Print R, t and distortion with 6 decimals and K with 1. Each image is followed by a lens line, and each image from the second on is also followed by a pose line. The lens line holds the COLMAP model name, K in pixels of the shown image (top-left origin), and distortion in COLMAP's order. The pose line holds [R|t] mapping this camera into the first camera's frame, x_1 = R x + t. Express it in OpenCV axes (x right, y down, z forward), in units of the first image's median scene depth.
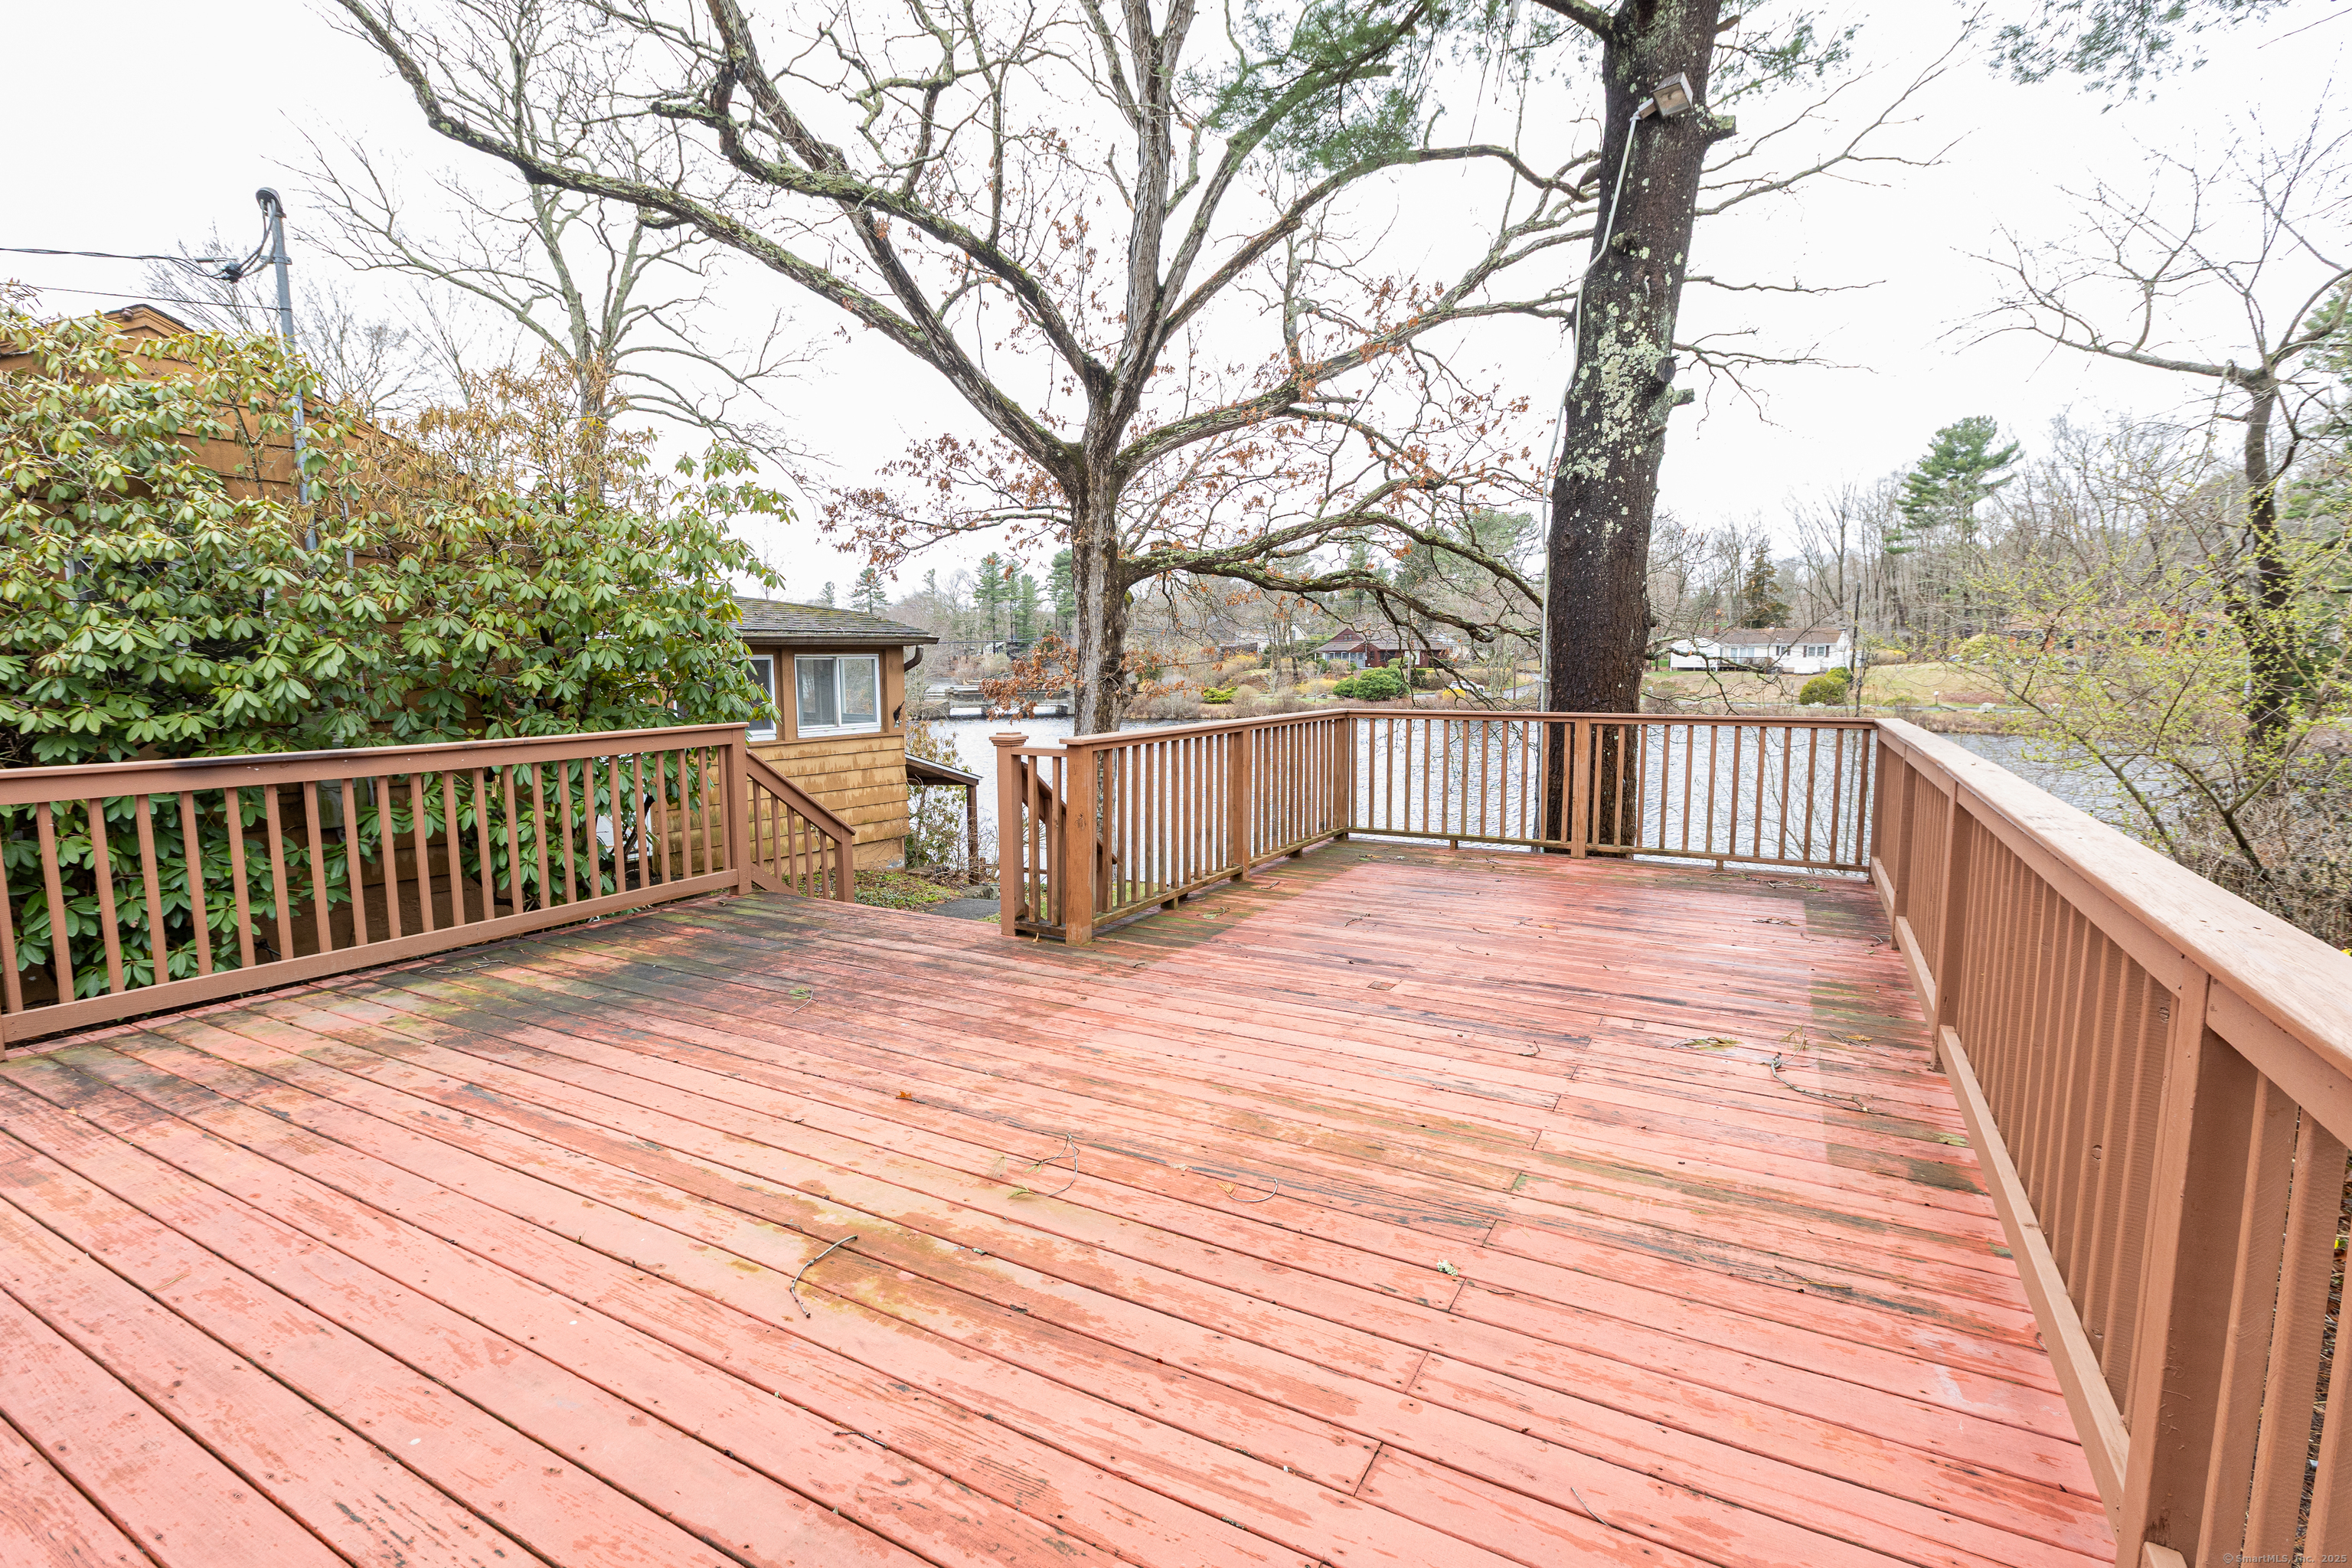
lens RADIAL K [[1087.4, 0, 1165.8], [0, 1087.4, 789.5], [0, 0, 1]] dist [-0.002314, -0.000179]
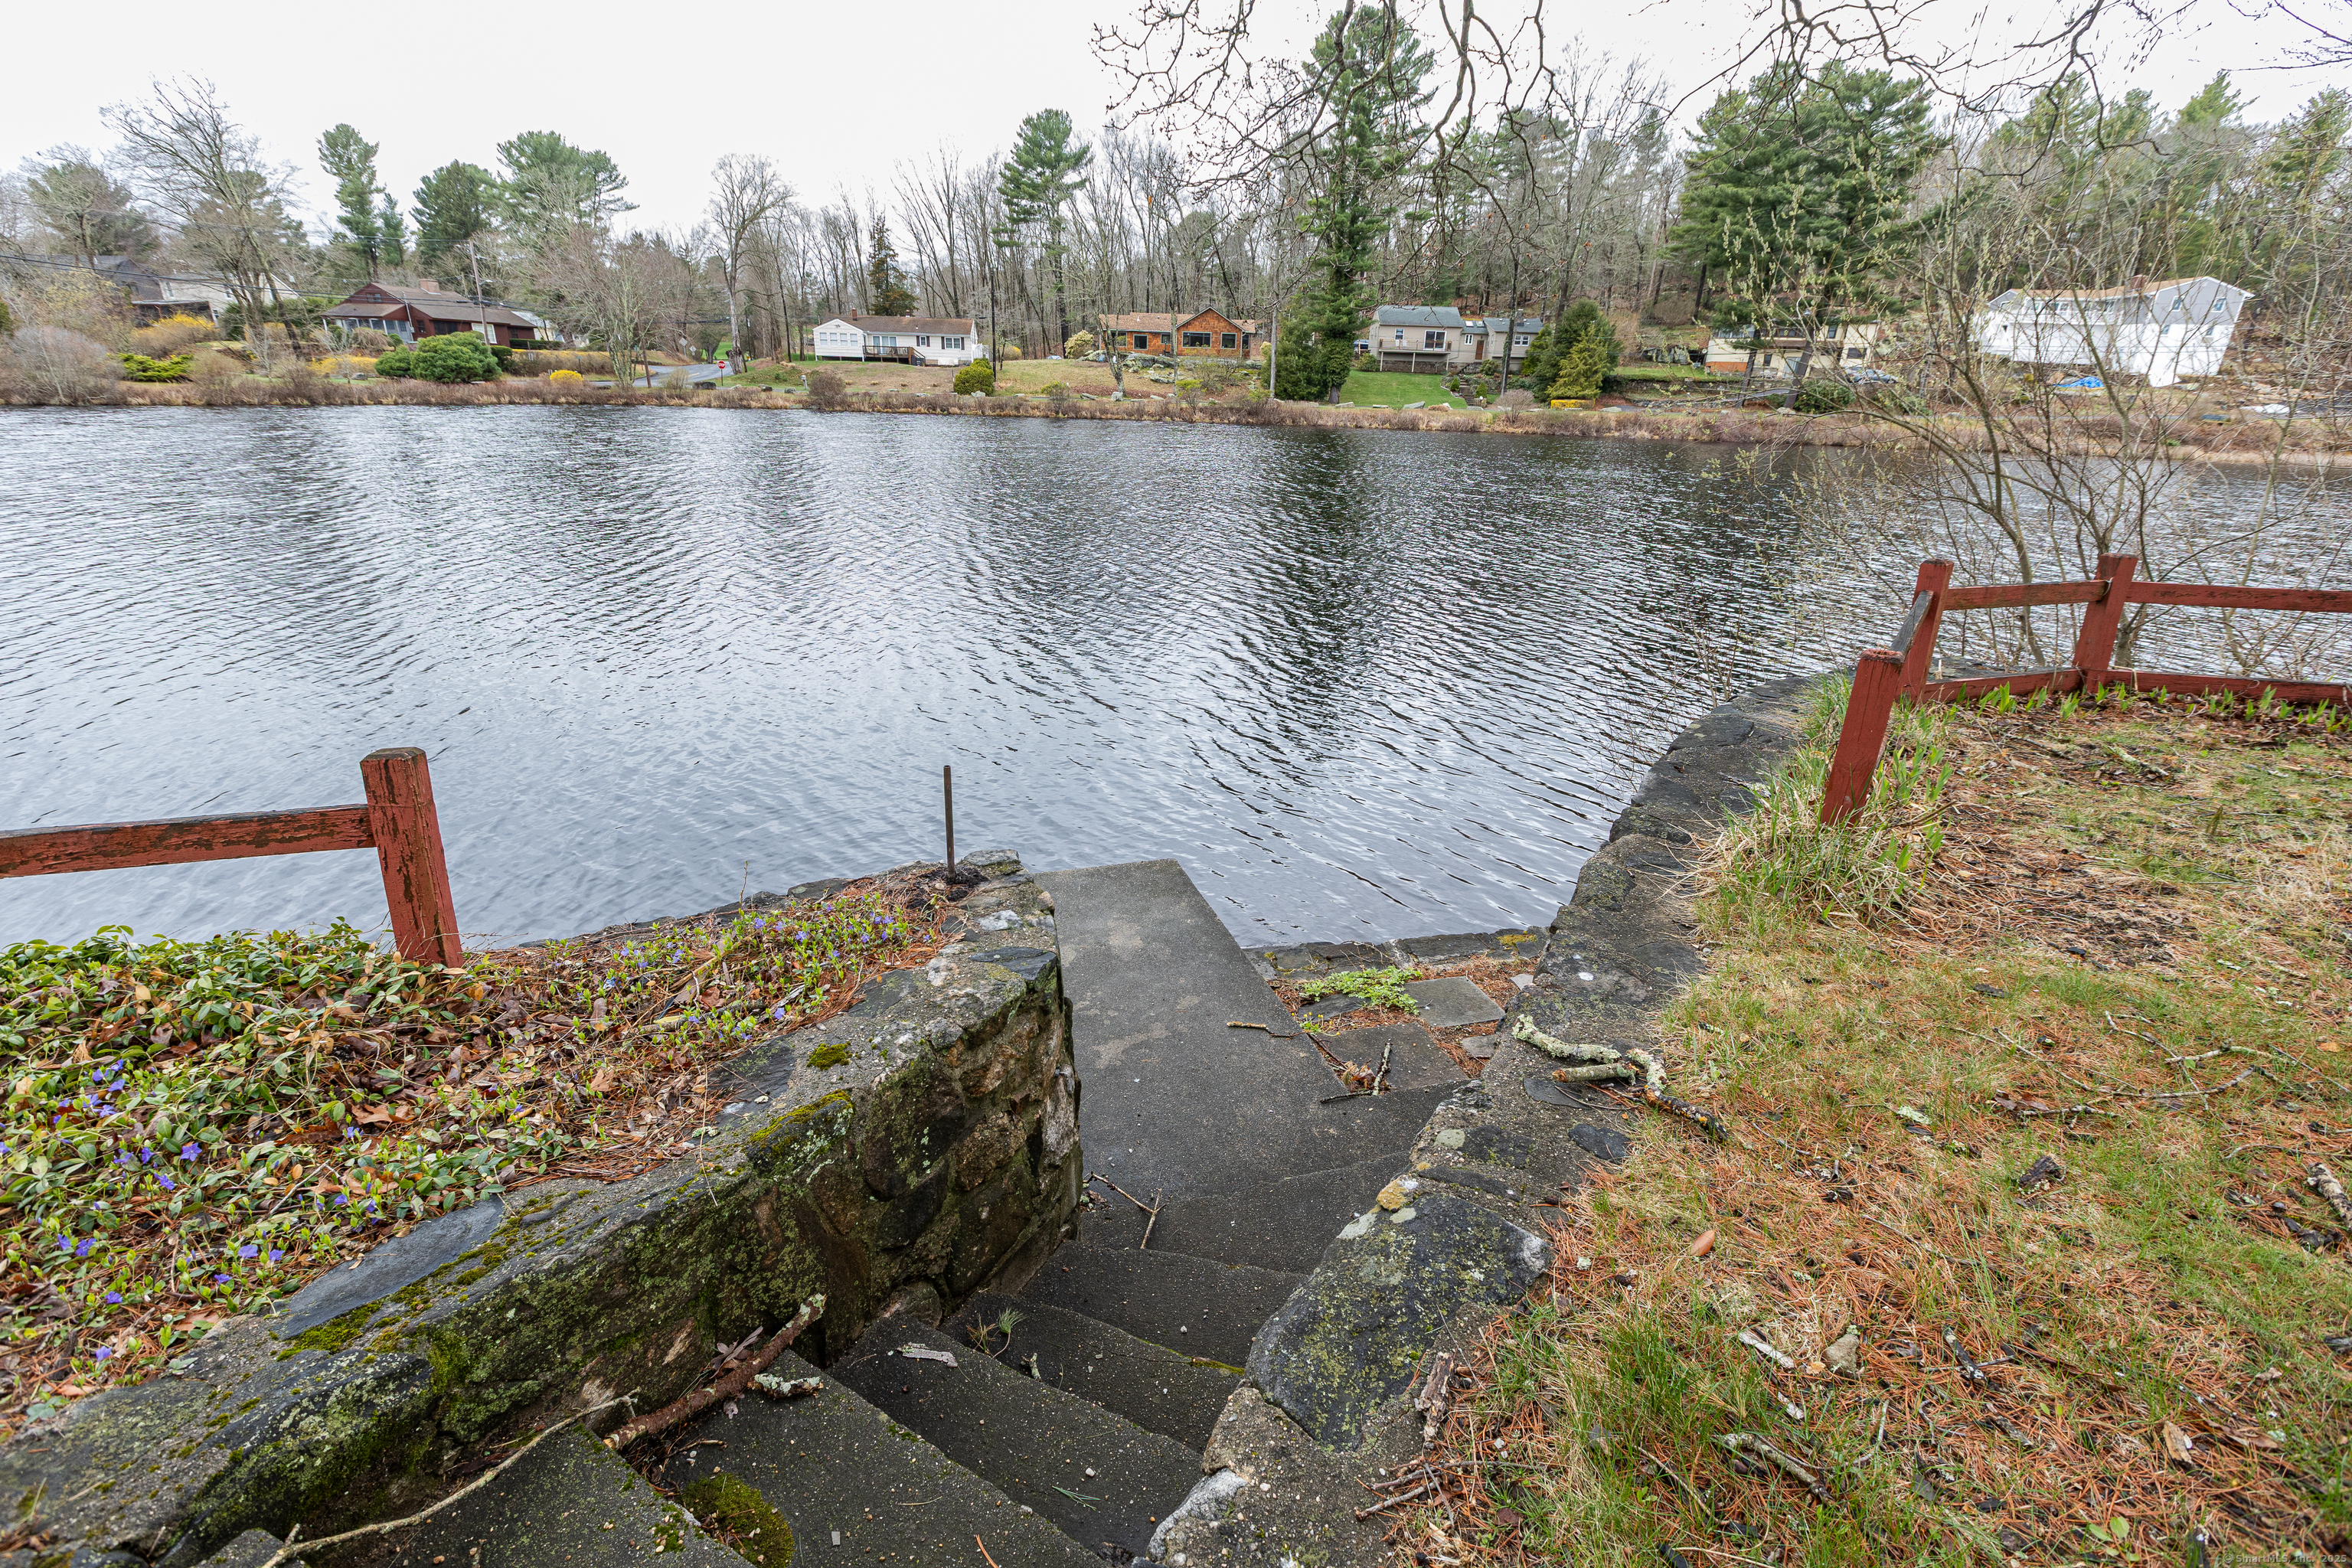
lens RADIAL K [[1046.8, 0, 1175.3], [0, 1046.8, 773.8], [0, 0, 1]] dist [0.000690, -0.001176]
pose [[0.700655, -0.228342, 0.675975, -0.000508], [0.056184, 0.962122, 0.266767, 0.008962], [-0.711285, -0.148932, 0.686945, 0.126984]]
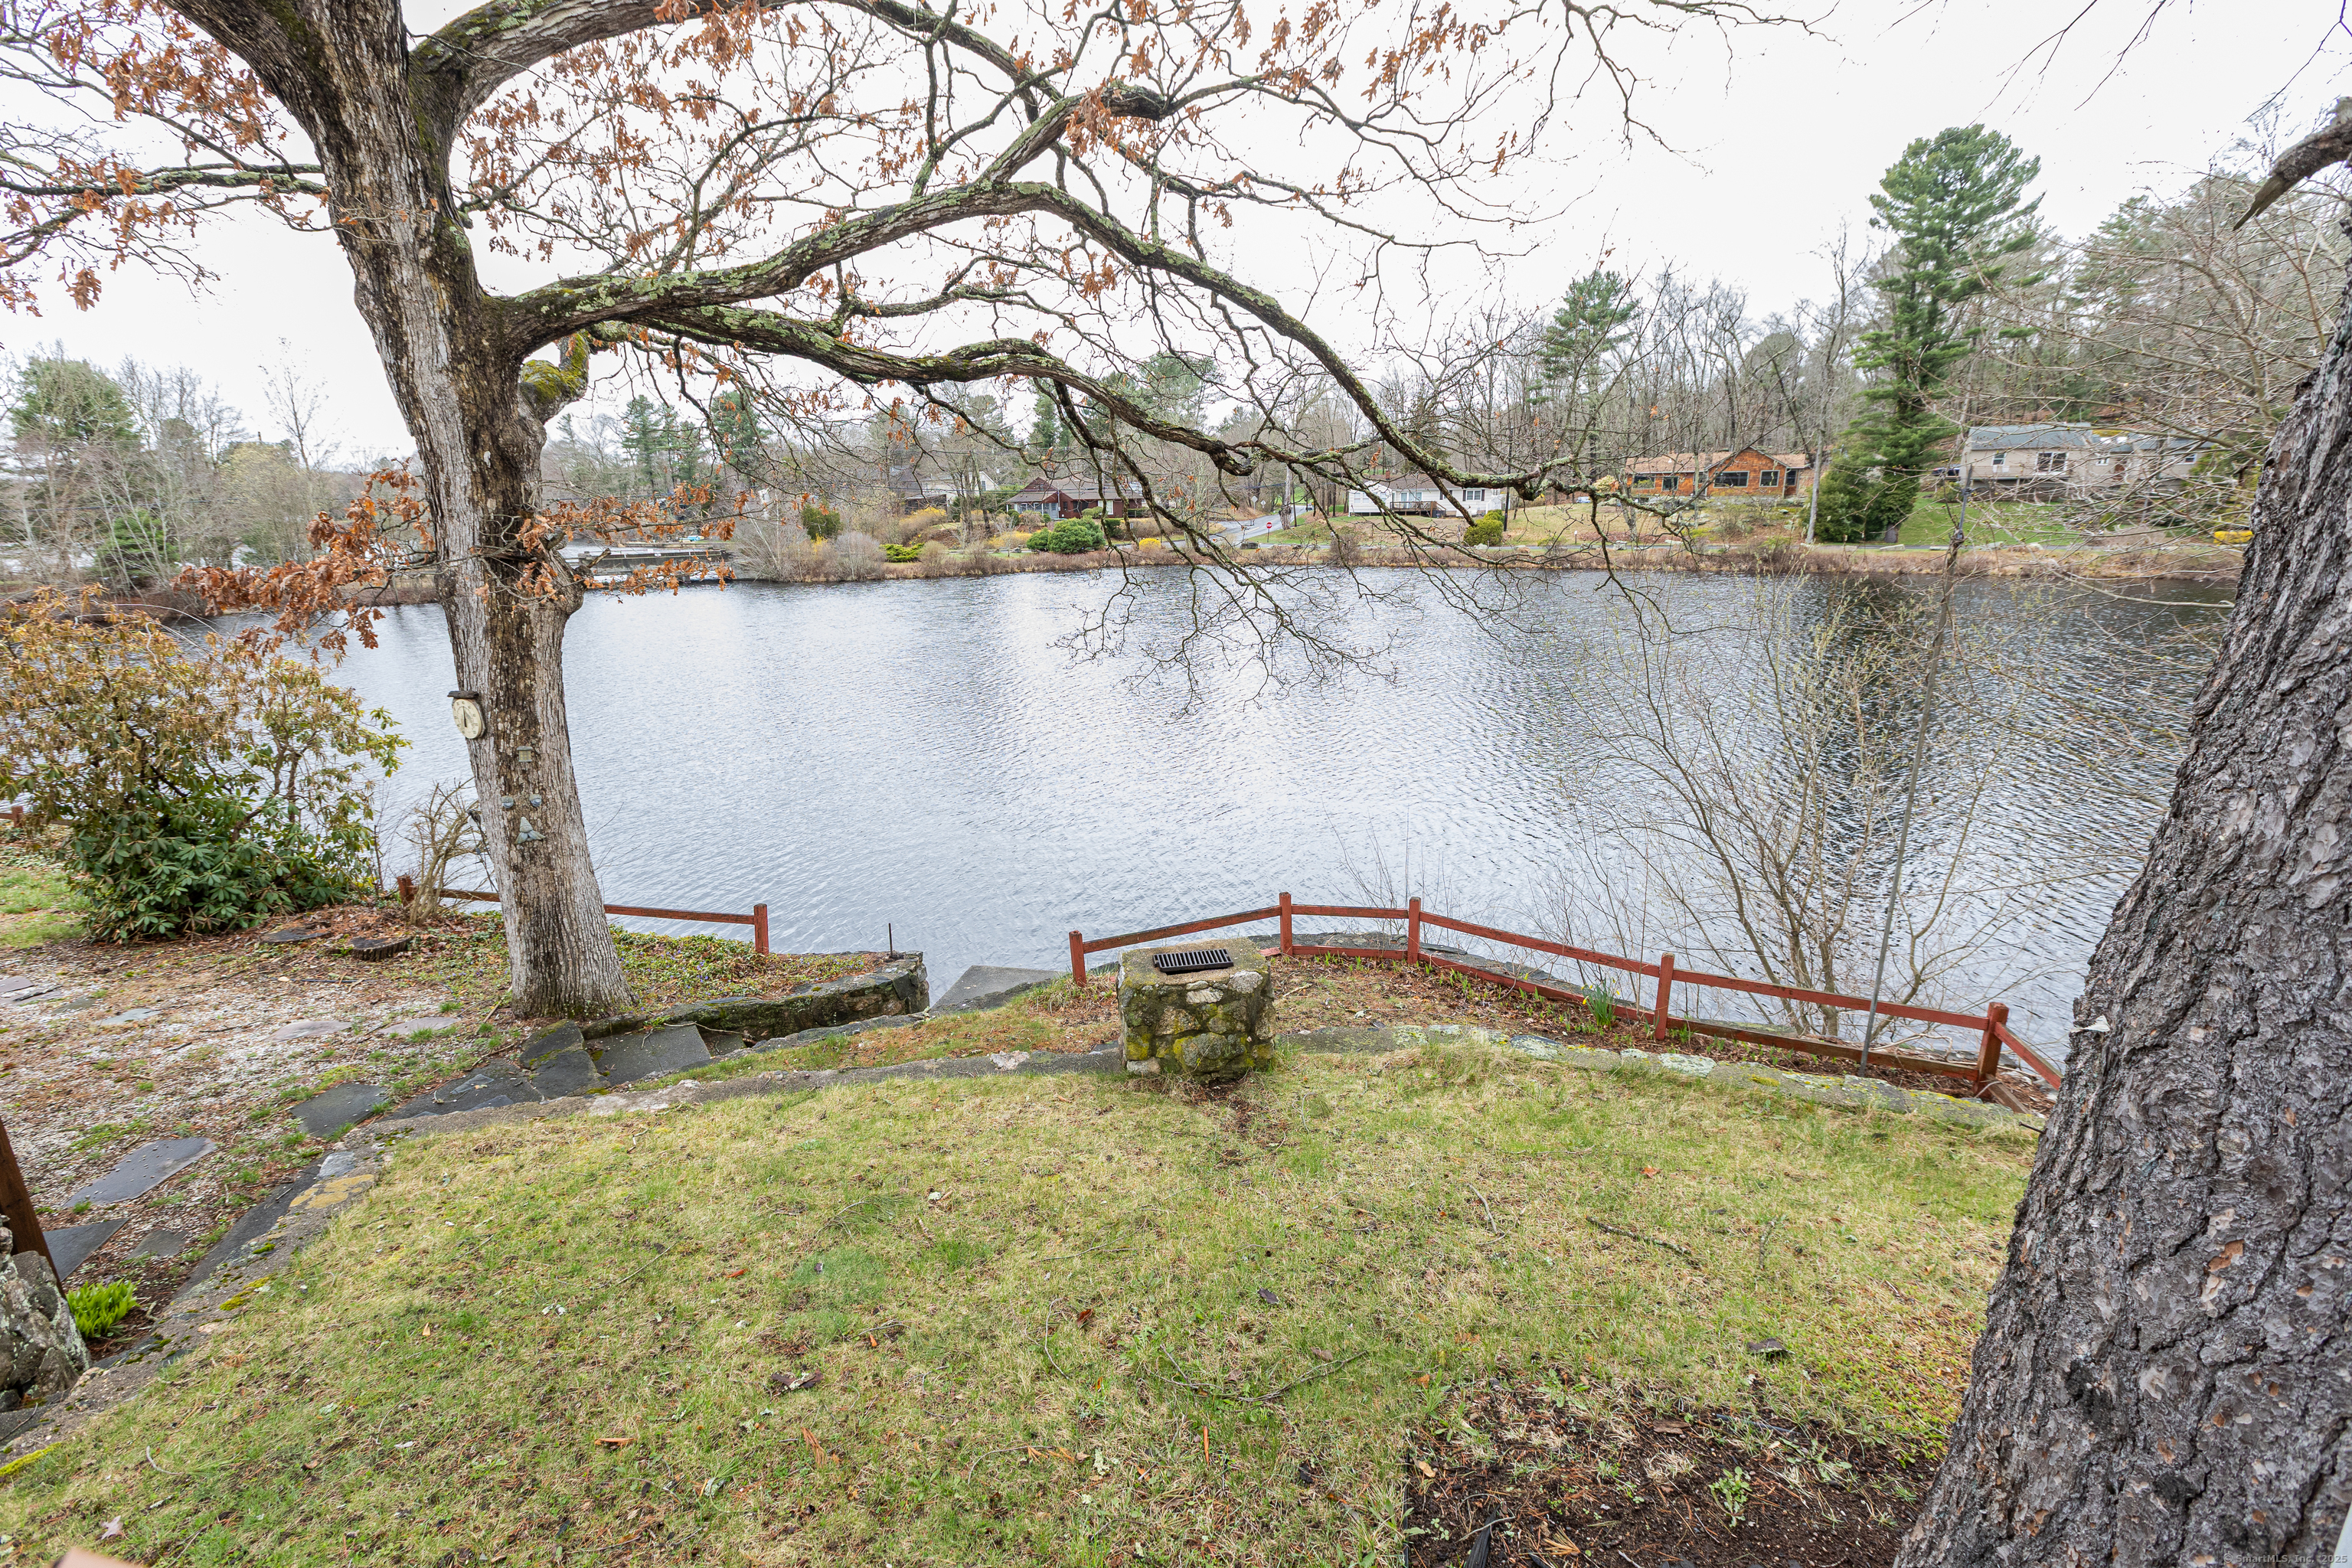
lens RADIAL K [[1046.8, 0, 1165.9], [0, 1046.8, 769.4], [0, 0, 1]] dist [0.000690, -0.001176]
pose [[0.961439, -0.082966, 0.262207, 0.012580], [0.050225, 0.990346, 0.129196, -0.007207], [-0.270394, -0.111045, 0.956324, 0.061651]]
